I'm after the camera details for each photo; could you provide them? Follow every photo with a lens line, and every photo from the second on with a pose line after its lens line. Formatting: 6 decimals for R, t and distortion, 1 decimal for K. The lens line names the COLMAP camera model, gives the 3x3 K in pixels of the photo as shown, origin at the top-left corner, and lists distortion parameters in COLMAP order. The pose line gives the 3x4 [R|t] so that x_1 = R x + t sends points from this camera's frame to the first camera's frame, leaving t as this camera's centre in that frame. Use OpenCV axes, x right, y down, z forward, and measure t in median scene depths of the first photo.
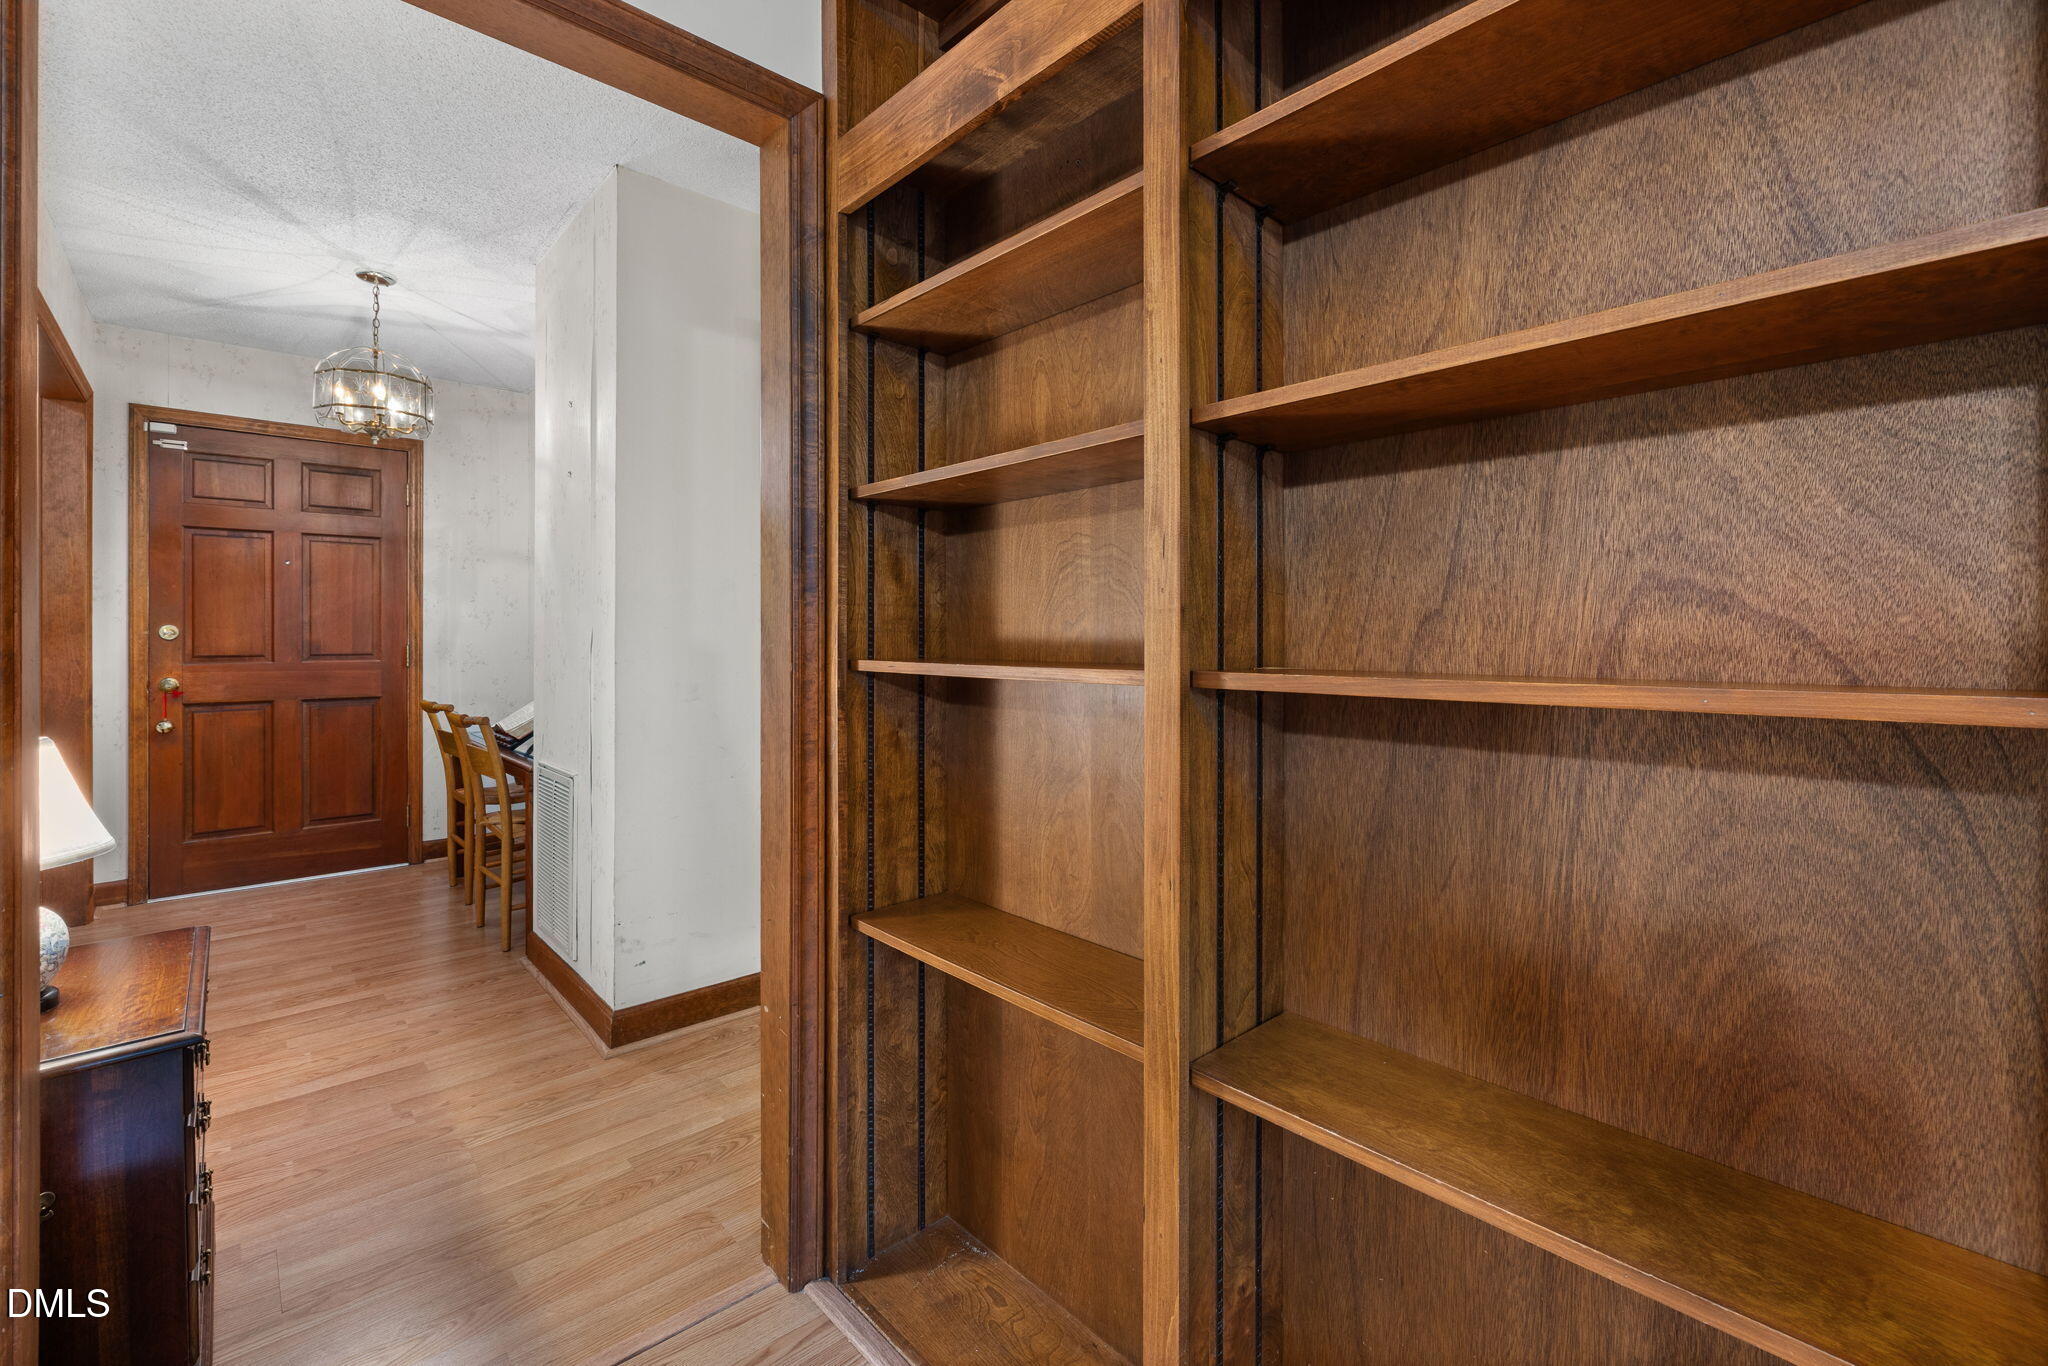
lens RADIAL K [[875.4, 0, 997.3], [0, 875.4, 632.6], [0, 0, 1]] dist [0.005428, 0.000050]
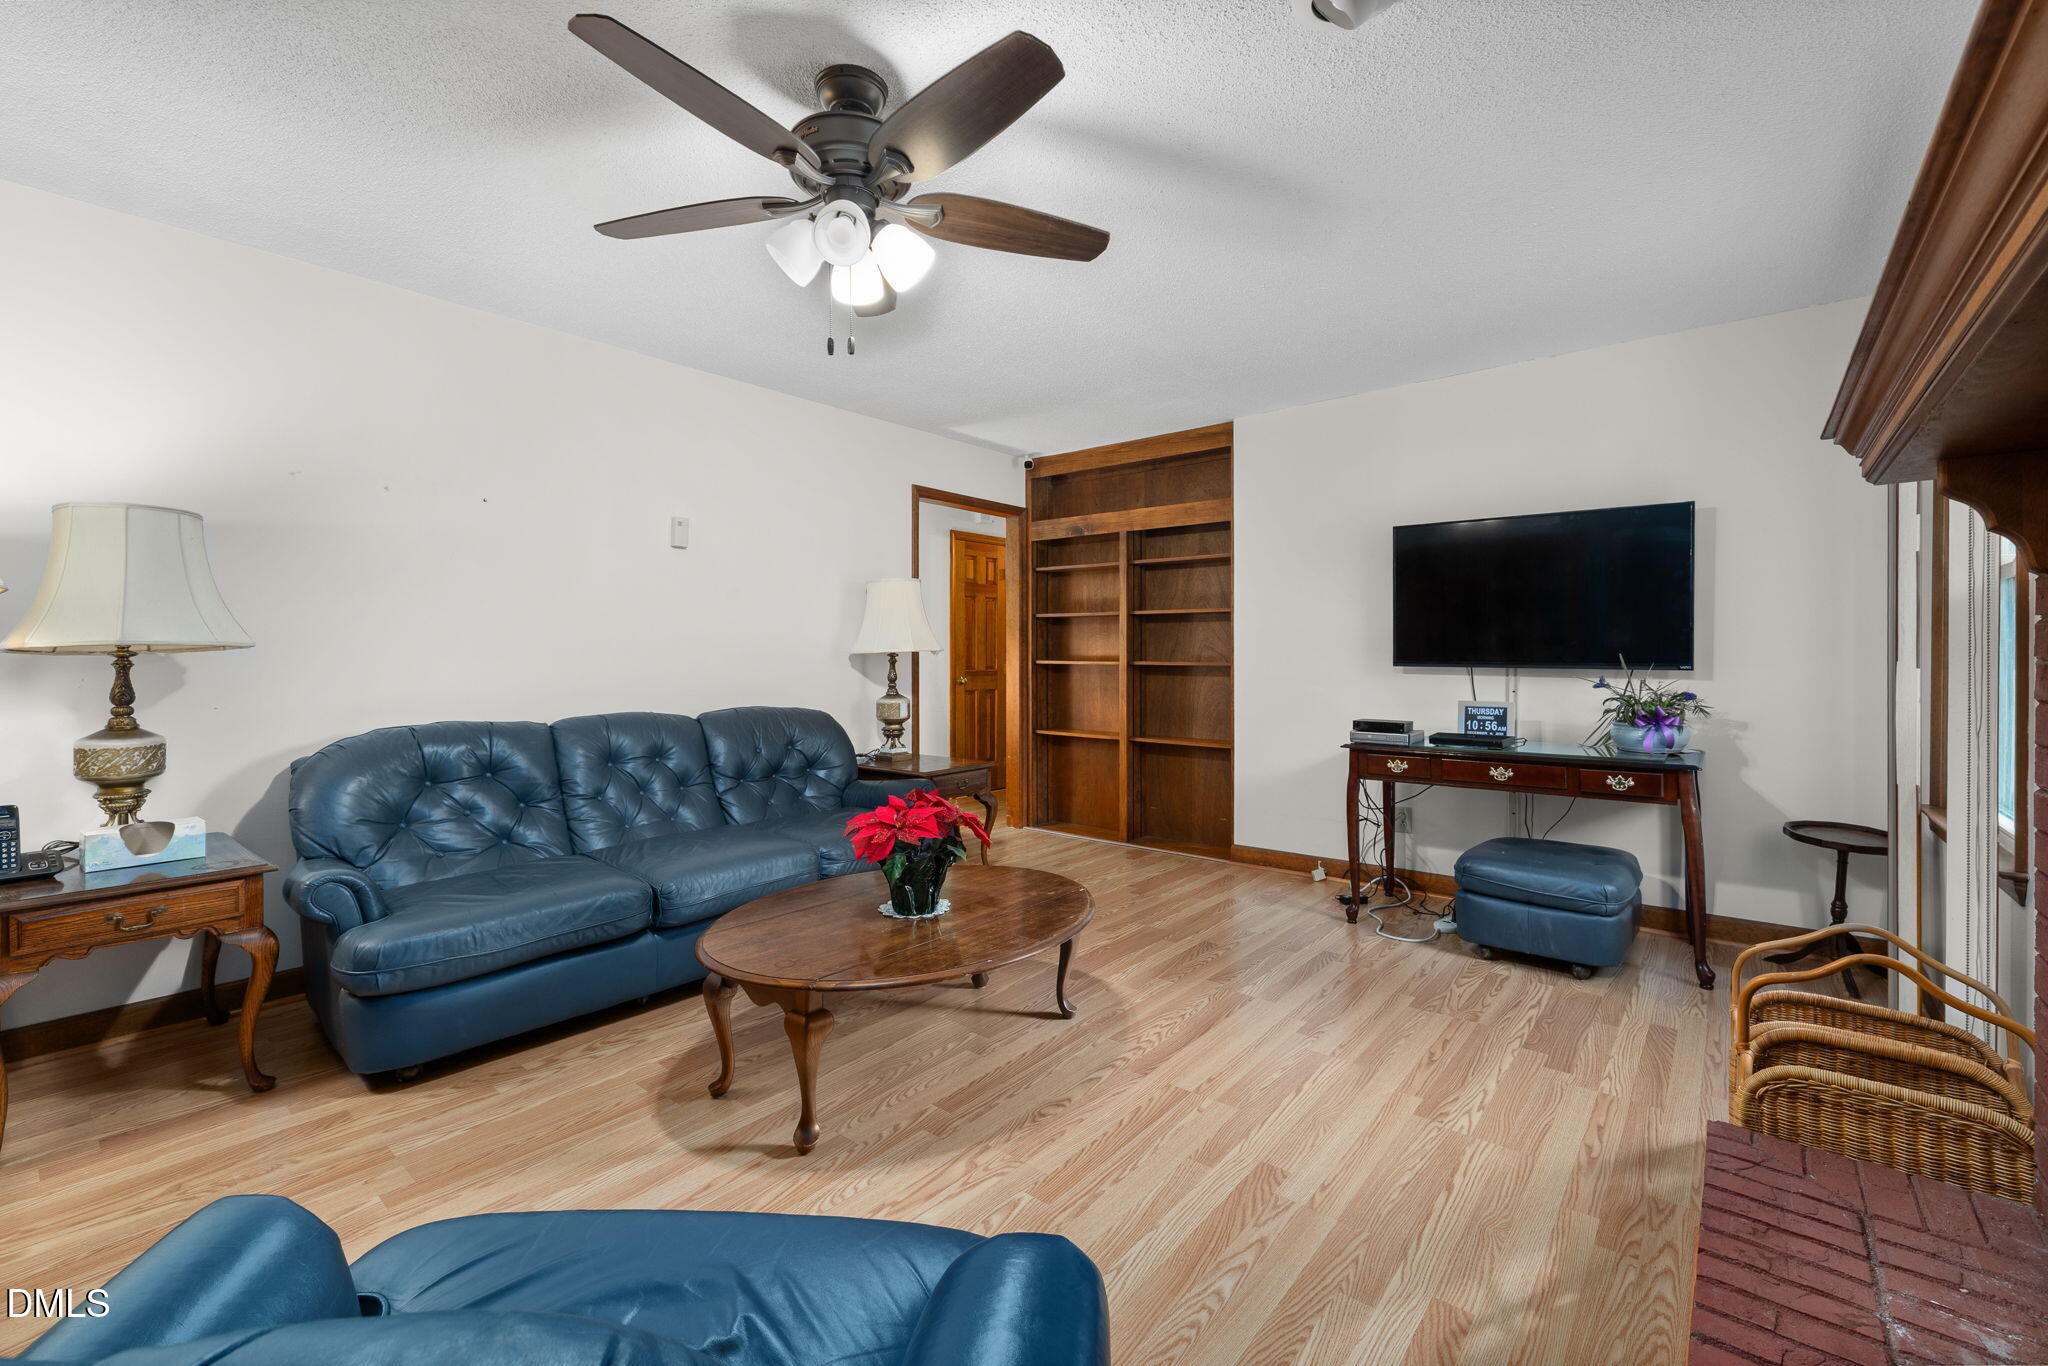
lens RADIAL K [[875.4, 0, 995.5], [0, 875.4, 648.5], [0, 0, 1]] dist [0.005428, 0.000050]
pose [[0.991509, -0.001563, 0.130025, -1.181169], [0.001017, 0.999990, 0.004264, -0.055313], [-0.130031, -0.004095, 0.991502, -3.868739]]
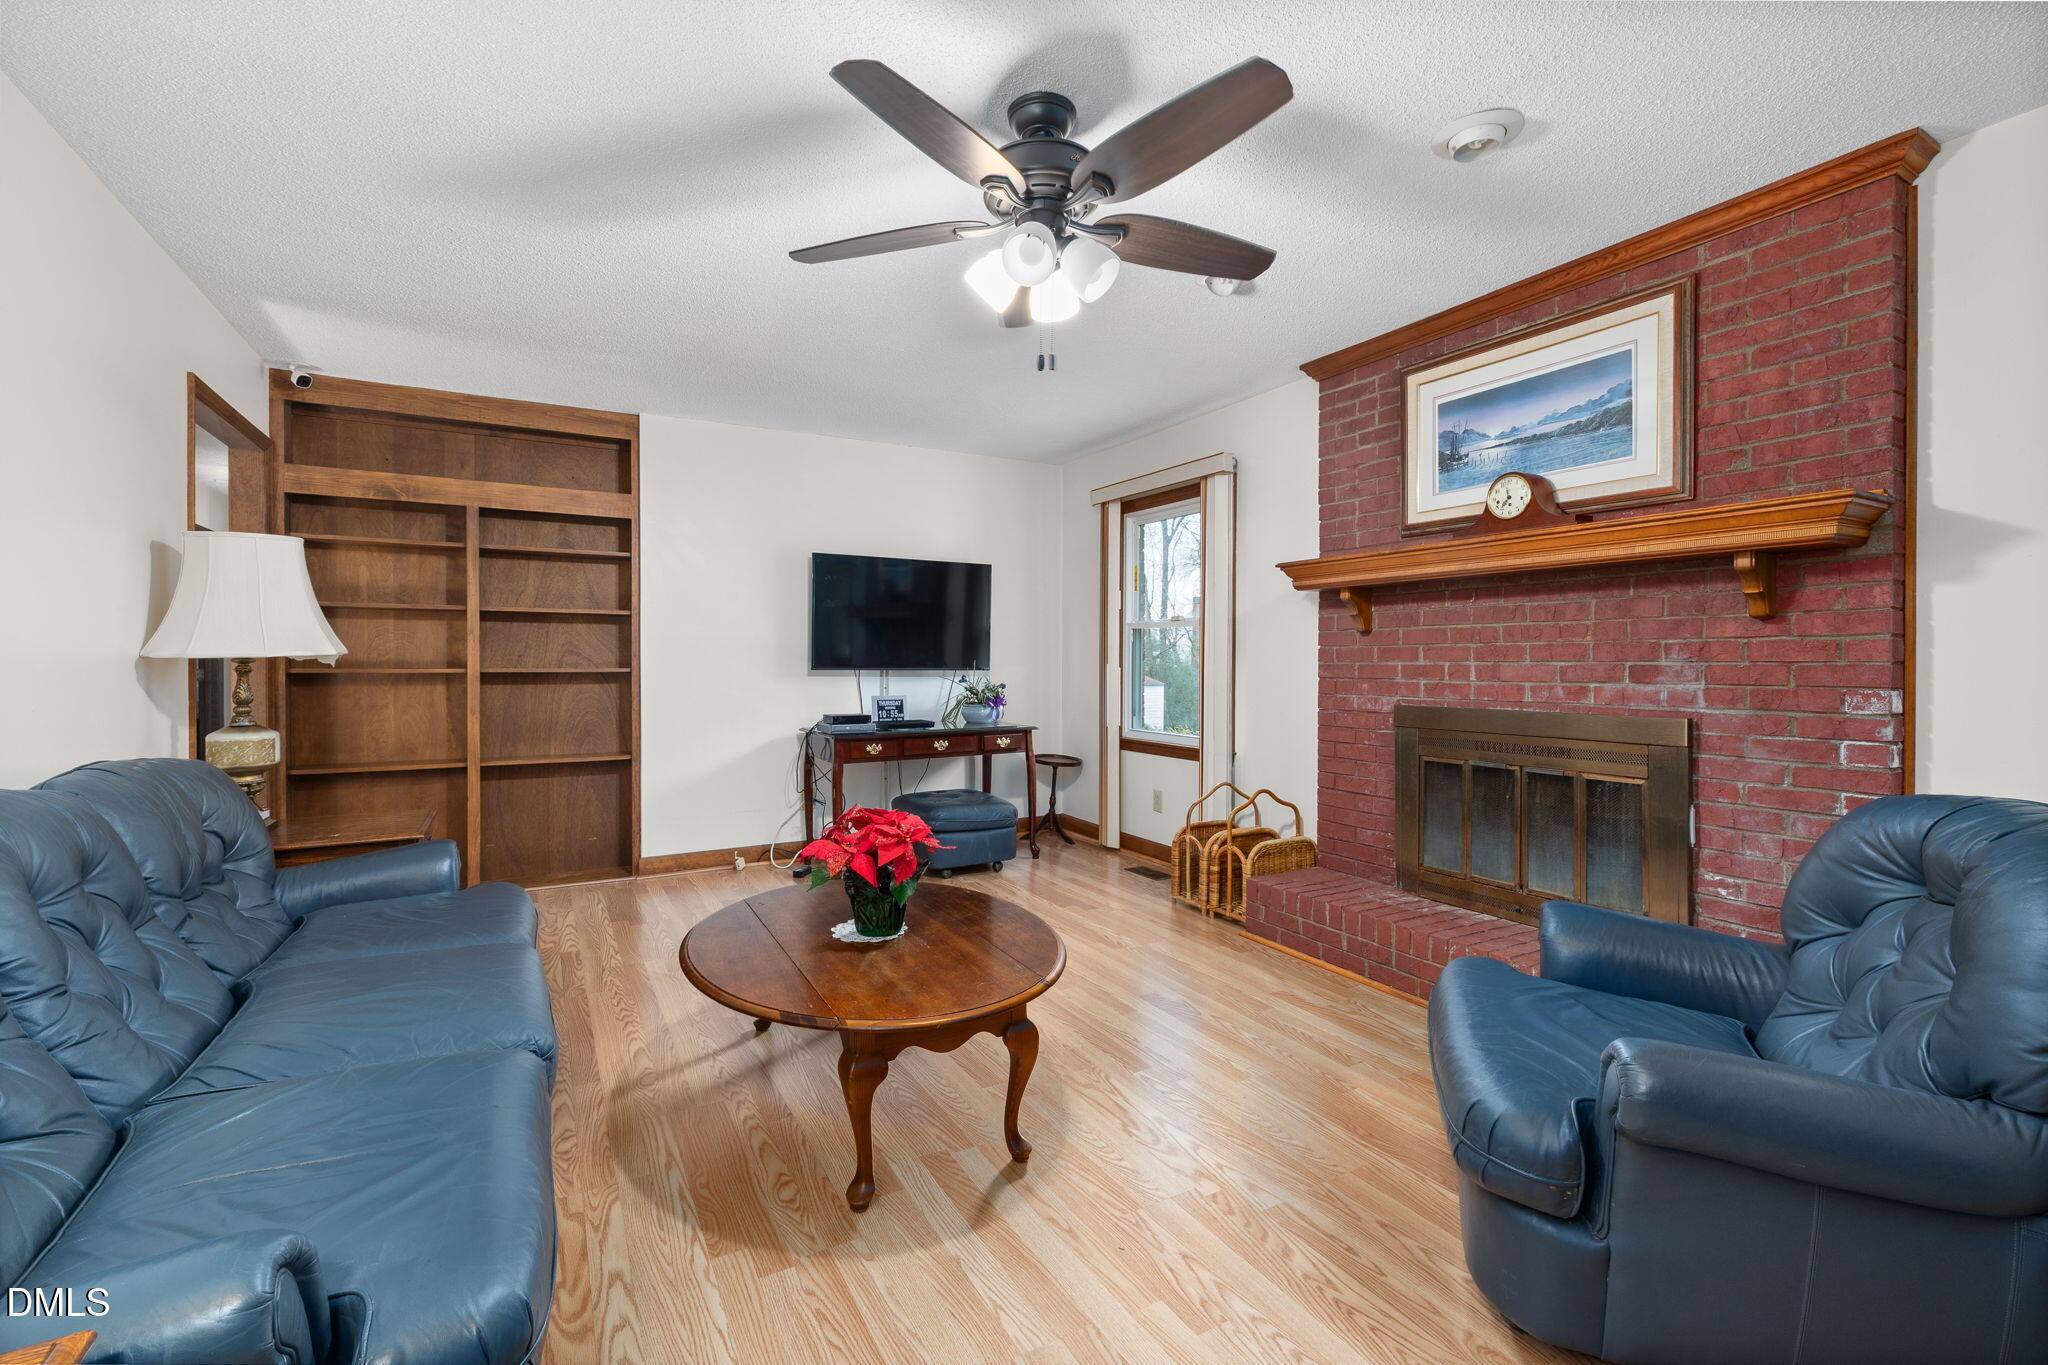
lens RADIAL K [[875.4, 0, 1016.3], [0, 875.4, 666.7], [0, 0, 1]] dist [0.005428, 0.000050]
pose [[0.221017, -0.009083, 0.975228, -3.161287], [-0.009564, 0.999888, 0.011480, -0.037659], [-0.975223, -0.011865, 0.220906, -2.335973]]
